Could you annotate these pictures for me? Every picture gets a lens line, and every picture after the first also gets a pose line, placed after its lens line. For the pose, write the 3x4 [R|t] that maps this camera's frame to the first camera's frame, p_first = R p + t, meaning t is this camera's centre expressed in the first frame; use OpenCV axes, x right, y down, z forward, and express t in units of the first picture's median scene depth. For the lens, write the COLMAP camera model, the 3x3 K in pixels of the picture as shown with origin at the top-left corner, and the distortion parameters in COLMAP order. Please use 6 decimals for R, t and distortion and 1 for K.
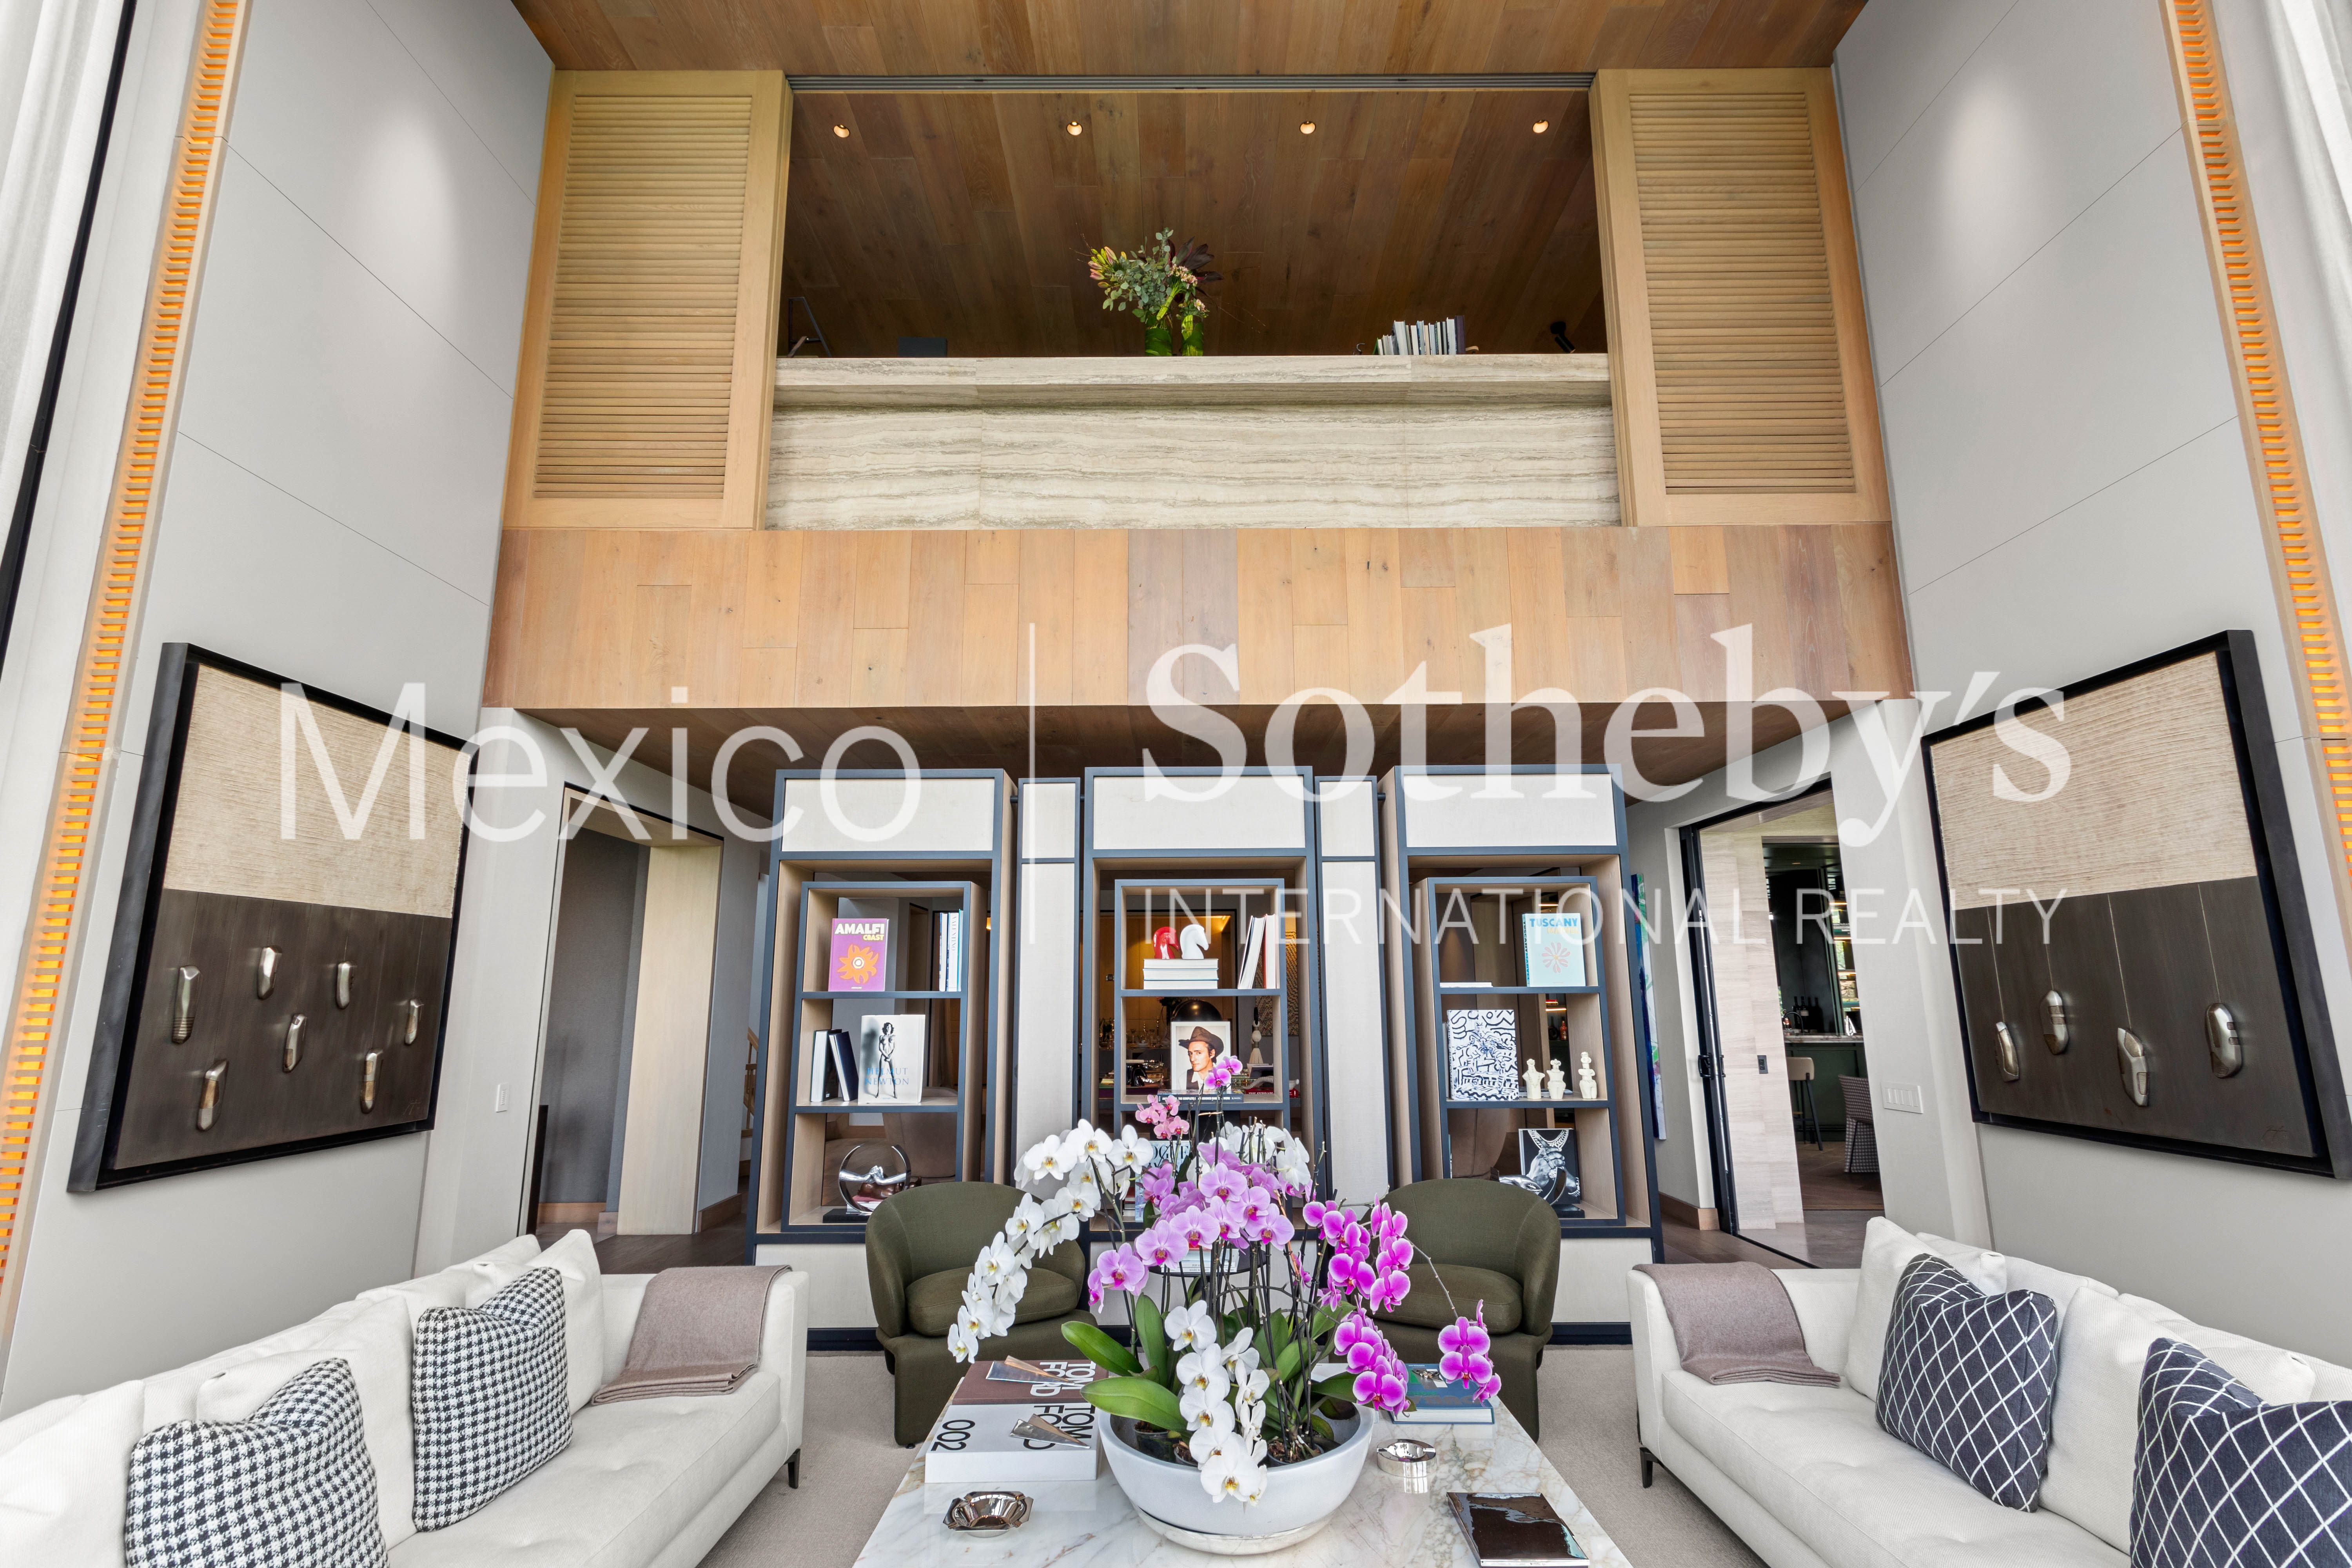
lens RADIAL K [[1095.6, 0, 1178.6], [0, 1095.6, 787.1], [0, 0, 1]] dist [0.001836, -0.000471]
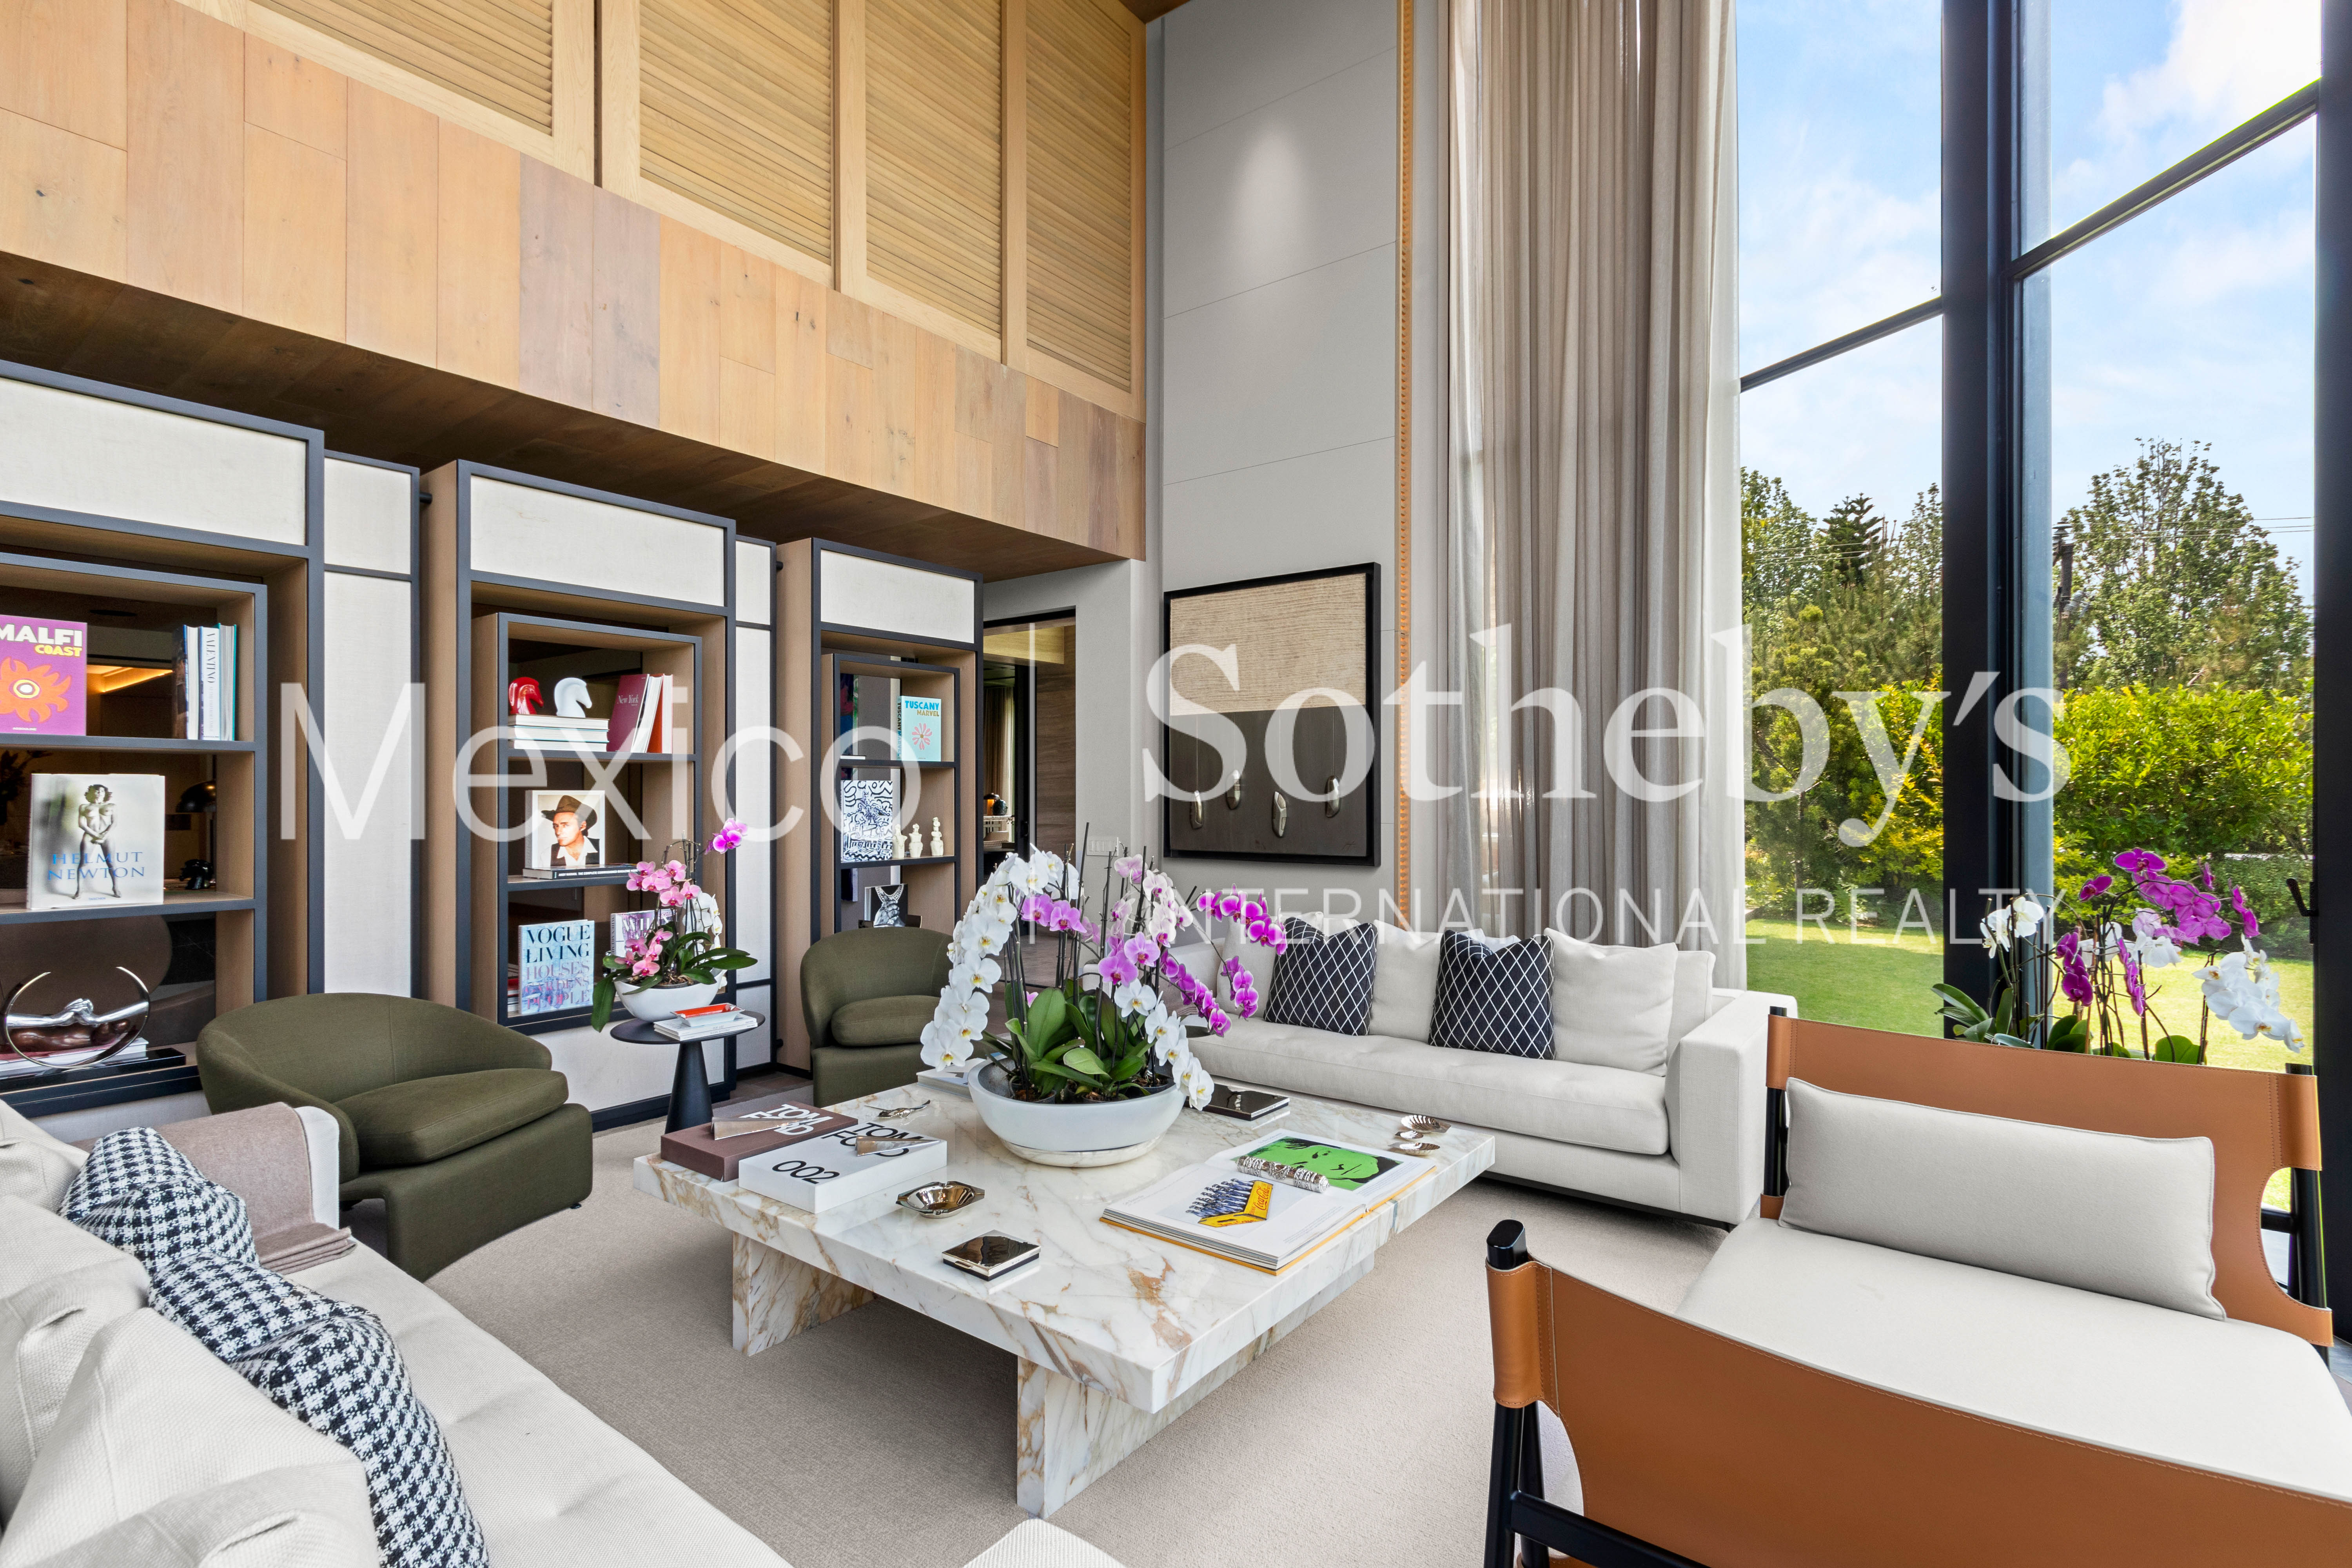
lens RADIAL K [[1095.6, 0, 1187.1], [0, 1095.6, 793.8], [0, 0, 1]] dist [0.001836, -0.000471]
pose [[0.588046, 0.006431, 0.808802, -0.410986], [-0.153185, 0.982756, 0.103561, 0.055264], [-0.794189, -0.184795, 0.578891, 0.116927]]
